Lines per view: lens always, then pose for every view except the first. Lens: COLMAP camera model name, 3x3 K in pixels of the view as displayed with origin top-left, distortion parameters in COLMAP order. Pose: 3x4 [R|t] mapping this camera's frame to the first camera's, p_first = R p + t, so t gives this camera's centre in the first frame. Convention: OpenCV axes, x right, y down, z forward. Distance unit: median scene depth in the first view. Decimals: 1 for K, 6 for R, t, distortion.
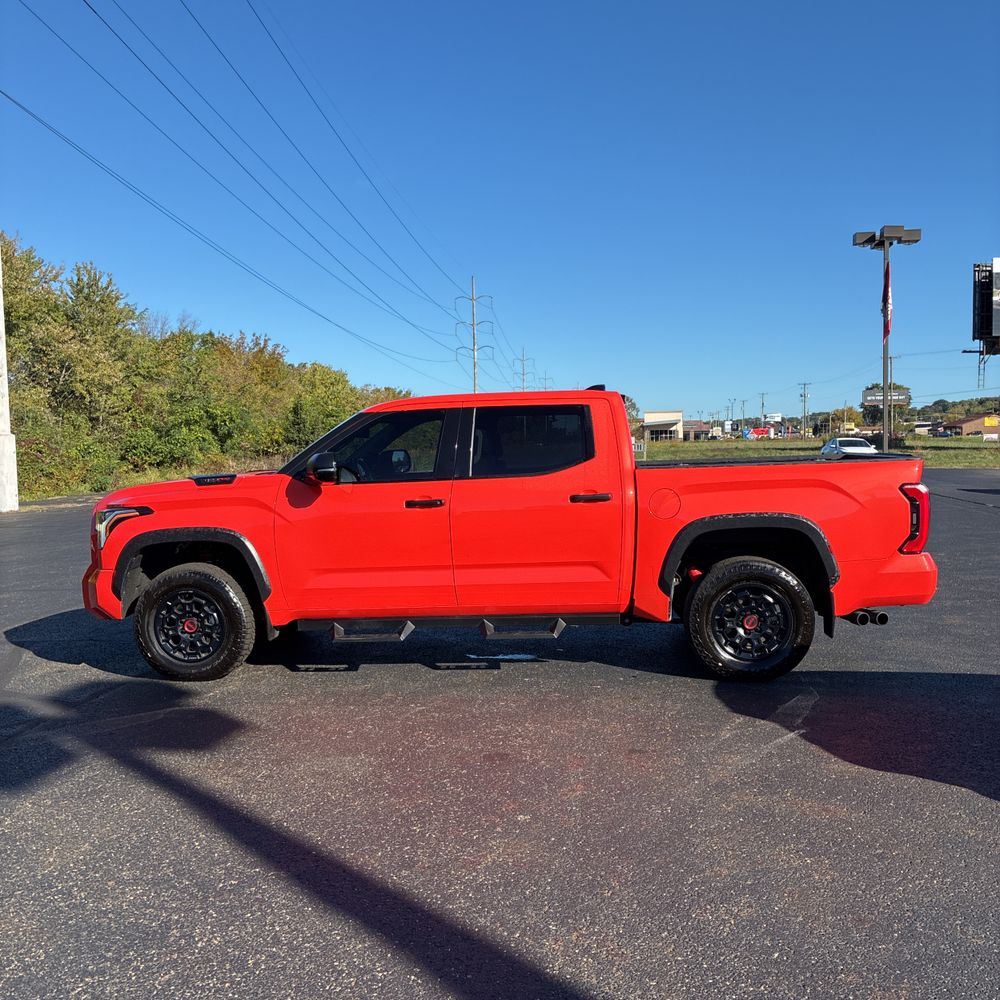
lens RADIAL K [[1010.1, 0, 493.4], [0, 1010.1, 490.4], [0, 0, 1]] dist [0.019230, 0.000000]
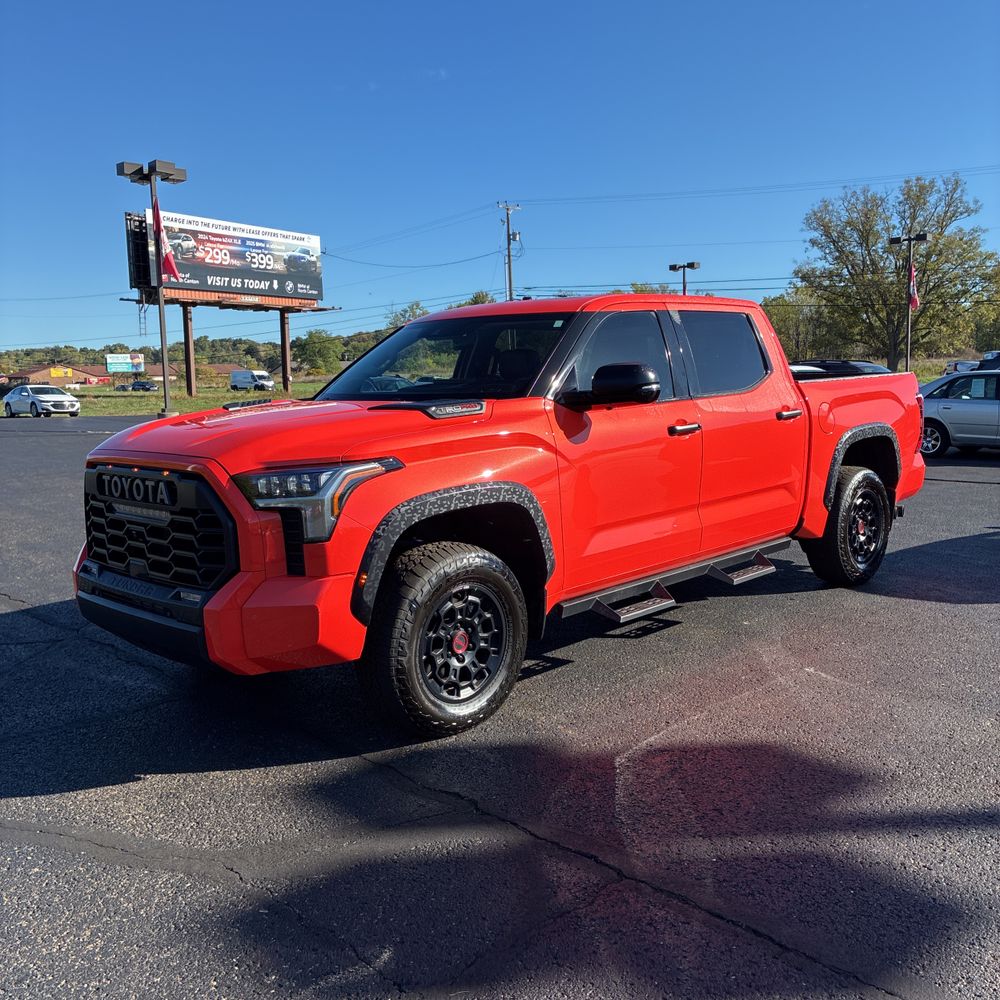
lens RADIAL K [[1010.1, 0, 513.8], [0, 1010.1, 479.5], [0, 0, 1]] dist [0.019230, 0.000000]
pose [[0.624364, -0.078296, 0.777200, -0.168367], [0.049775, 0.996930, 0.060445, -0.000494], [-0.779546, 0.000945, 0.626344, 0.131601]]
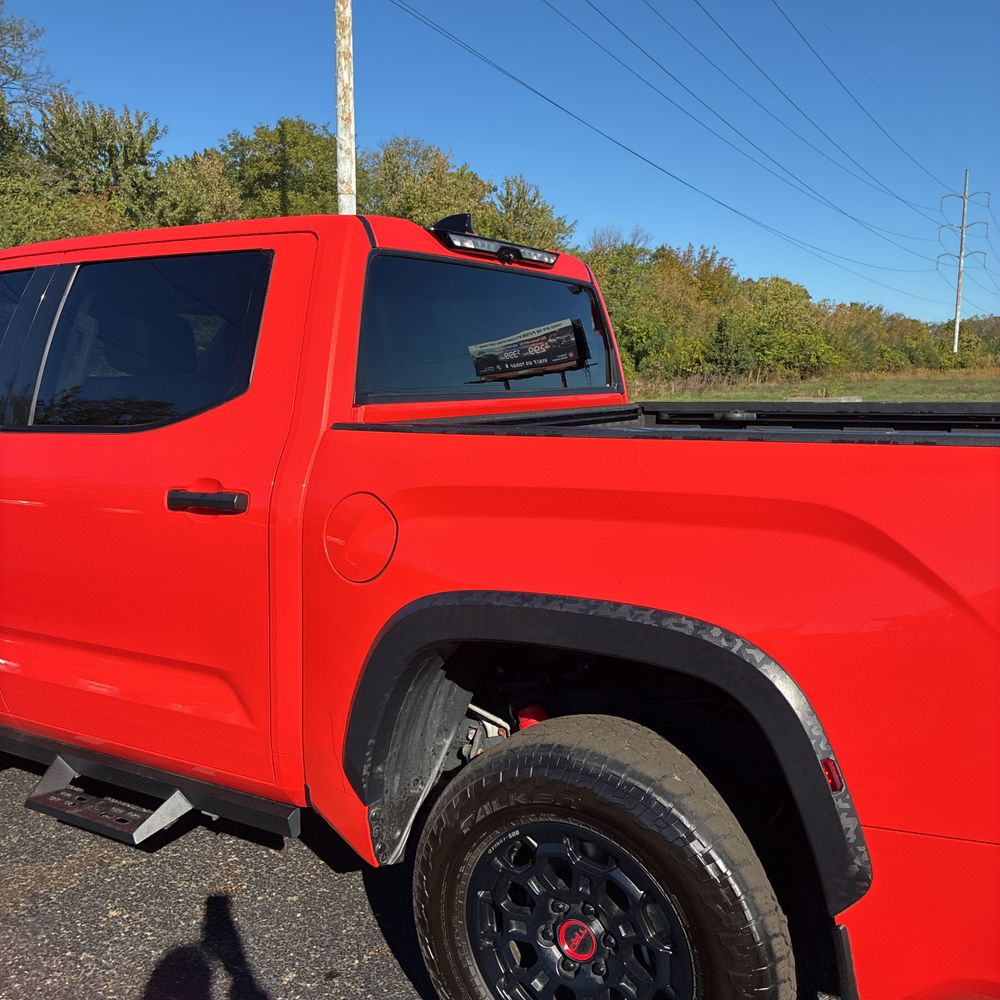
lens RADIAL K [[1010.1, 0, 494.7], [0, 1010.1, 508.9], [0, 0, 1]] dist [0.019230, 0.000000]
pose [[0.897672, 0.081352, -0.433091, 0.075586], [-0.039138, 0.993646, 0.105525, -0.007055], [0.438923, -0.077776, 0.895152, 0.153482]]
